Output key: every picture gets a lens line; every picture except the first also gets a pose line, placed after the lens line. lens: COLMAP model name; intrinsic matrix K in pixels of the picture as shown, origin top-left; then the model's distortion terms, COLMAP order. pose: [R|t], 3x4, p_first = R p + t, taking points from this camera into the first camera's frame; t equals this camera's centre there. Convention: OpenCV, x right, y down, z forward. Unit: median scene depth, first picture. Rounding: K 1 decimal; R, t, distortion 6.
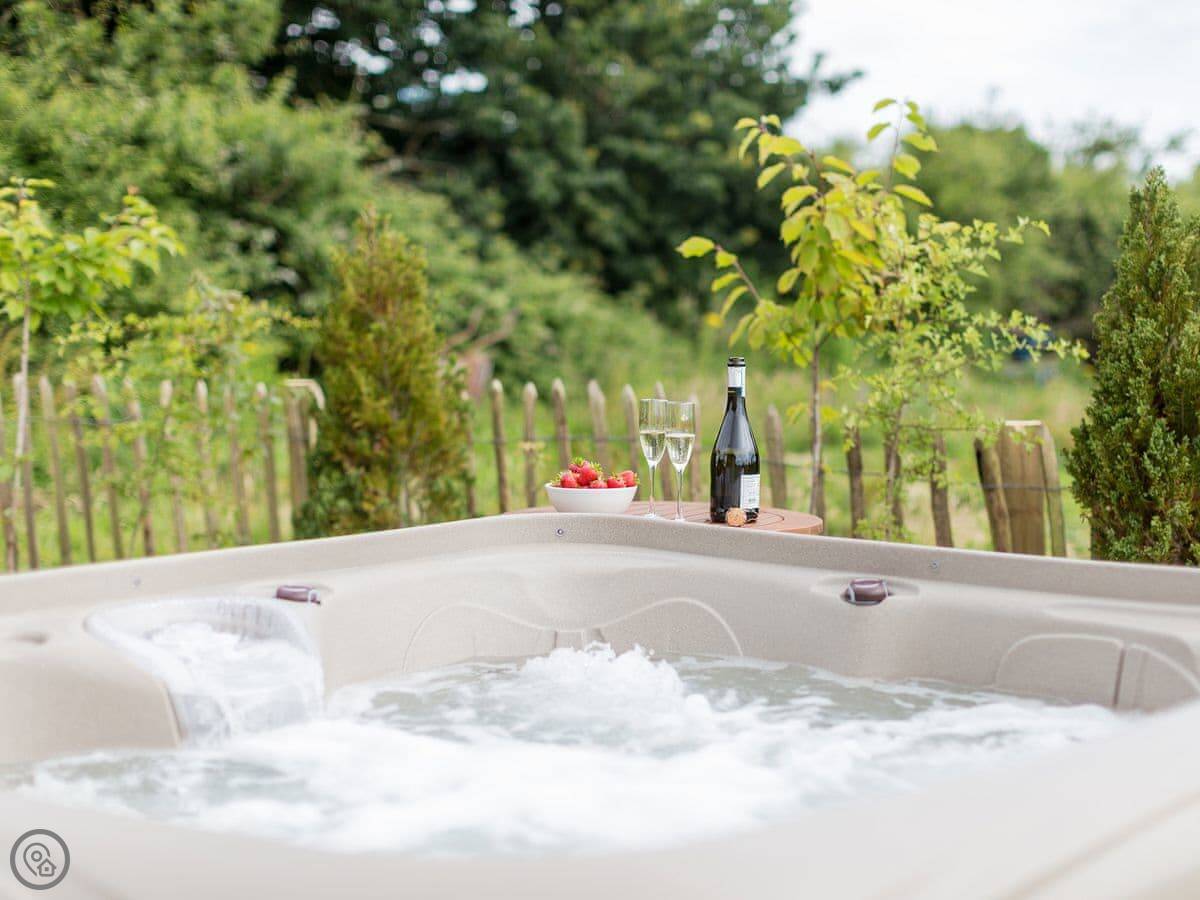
lens RADIAL K [[1787.7, 0, 600.0], [0, 1787.7, 450.0], [0, 0, 1]] dist [-0.002586, 0.028175]
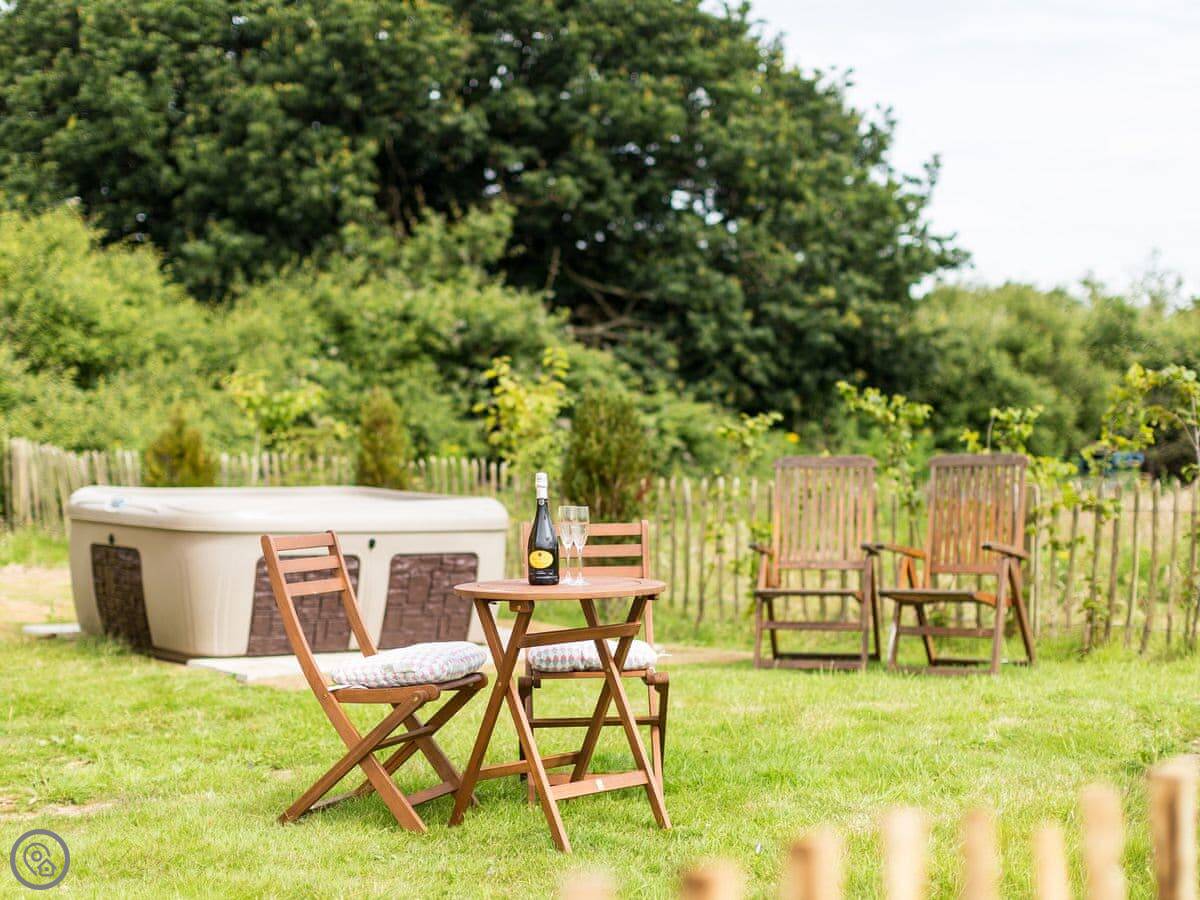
lens RADIAL K [[1787.7, 0, 600.0], [0, 1787.7, 450.0], [0, 0, 1]] dist [-0.002586, 0.028175]
pose [[0.973724, 0.018206, -0.227004, 0.205782], [-0.032691, 0.997650, -0.060218, 0.025550], [0.225374, 0.066057, 0.972030, -0.373136]]
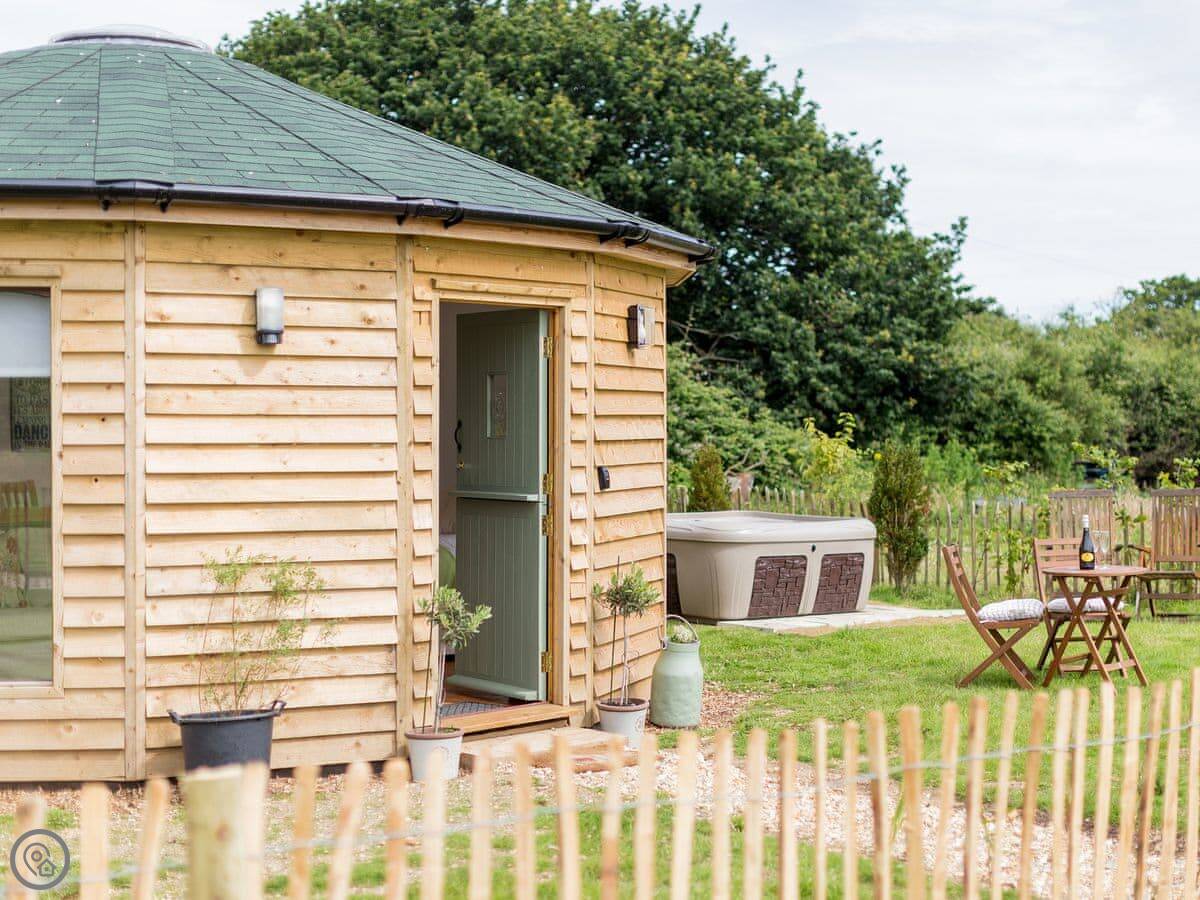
lens RADIAL K [[1787.7, 0, 600.0], [0, 1787.7, 450.0], [0, 0, 1]] dist [-0.002586, 0.028175]
pose [[0.986649, 0.009464, -0.162585, 0.067780], [-0.019223, 0.998099, -0.058556, 0.028390], [0.161722, 0.060899, 0.984955, -0.708396]]
